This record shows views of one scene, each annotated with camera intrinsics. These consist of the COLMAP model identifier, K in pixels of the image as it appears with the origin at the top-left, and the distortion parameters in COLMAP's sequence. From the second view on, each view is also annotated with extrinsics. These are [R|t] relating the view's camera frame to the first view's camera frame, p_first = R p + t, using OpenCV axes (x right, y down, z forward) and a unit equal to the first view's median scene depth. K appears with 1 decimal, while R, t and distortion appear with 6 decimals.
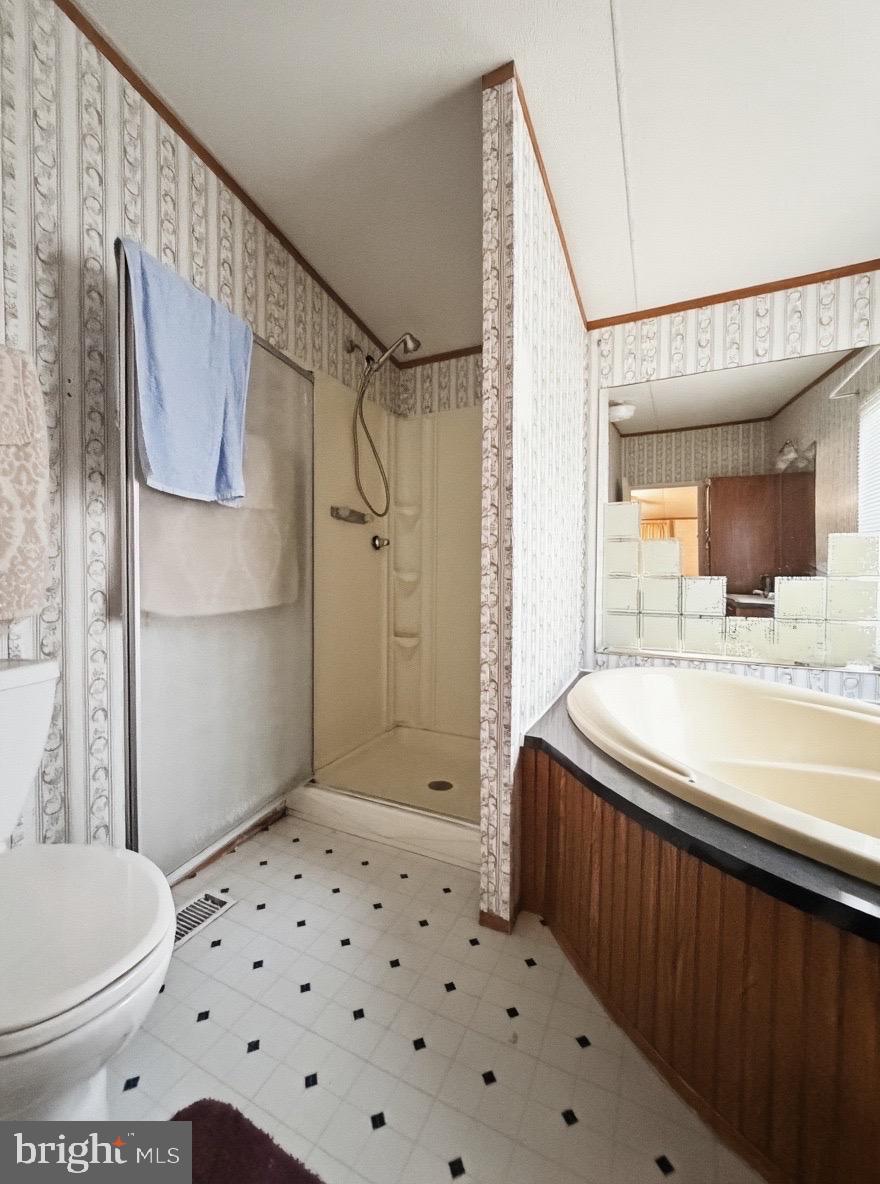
lens RADIAL K [[467.7, 0, 440.0], [0, 467.7, 592.0], [0, 0, 1]] dist [0.000804, -0.000330]
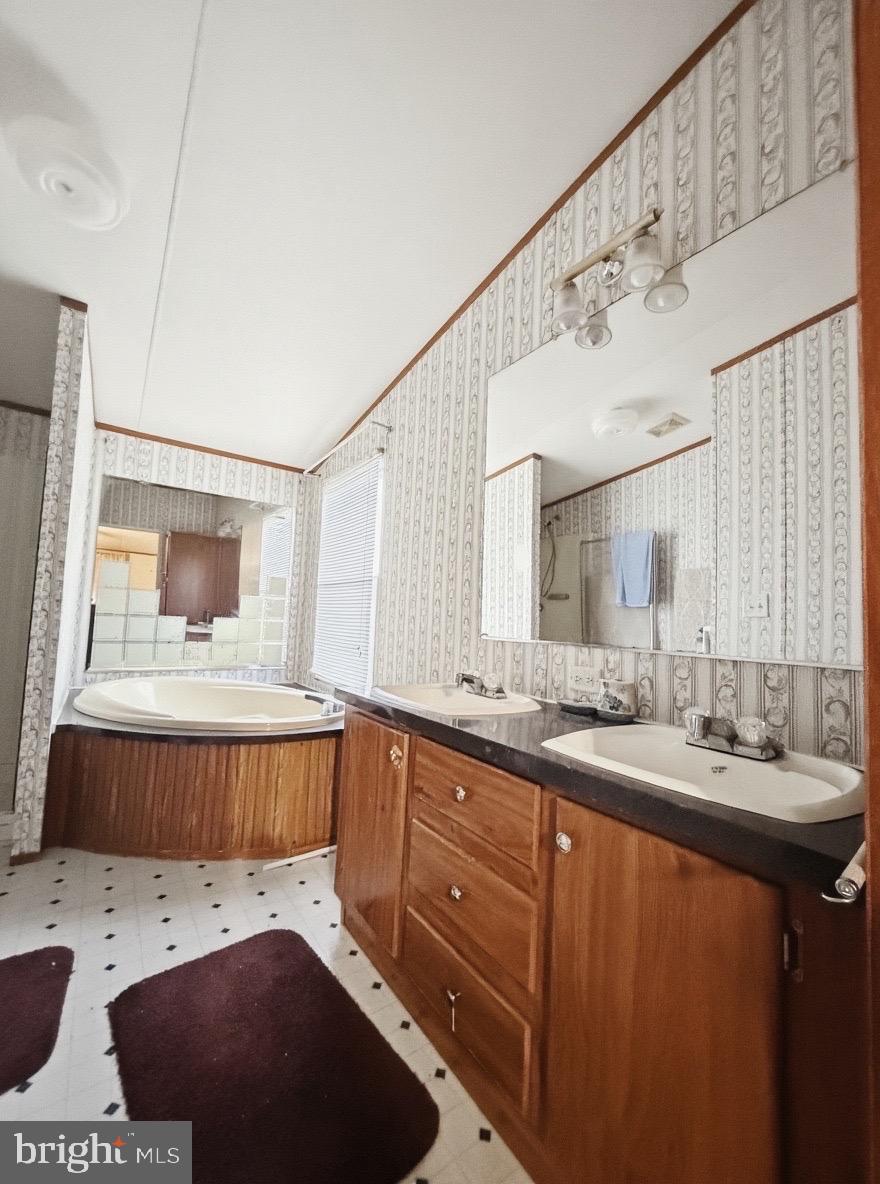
lens RADIAL K [[467.7, 0, 440.0], [0, 467.7, 592.0], [0, 0, 1]] dist [0.000804, -0.000330]
pose [[0.476509, 0.069911, 0.876386, -0.403682], [-0.019560, 0.997430, -0.068931, -0.024776], [-0.878952, 0.015704, 0.476652, -0.555278]]
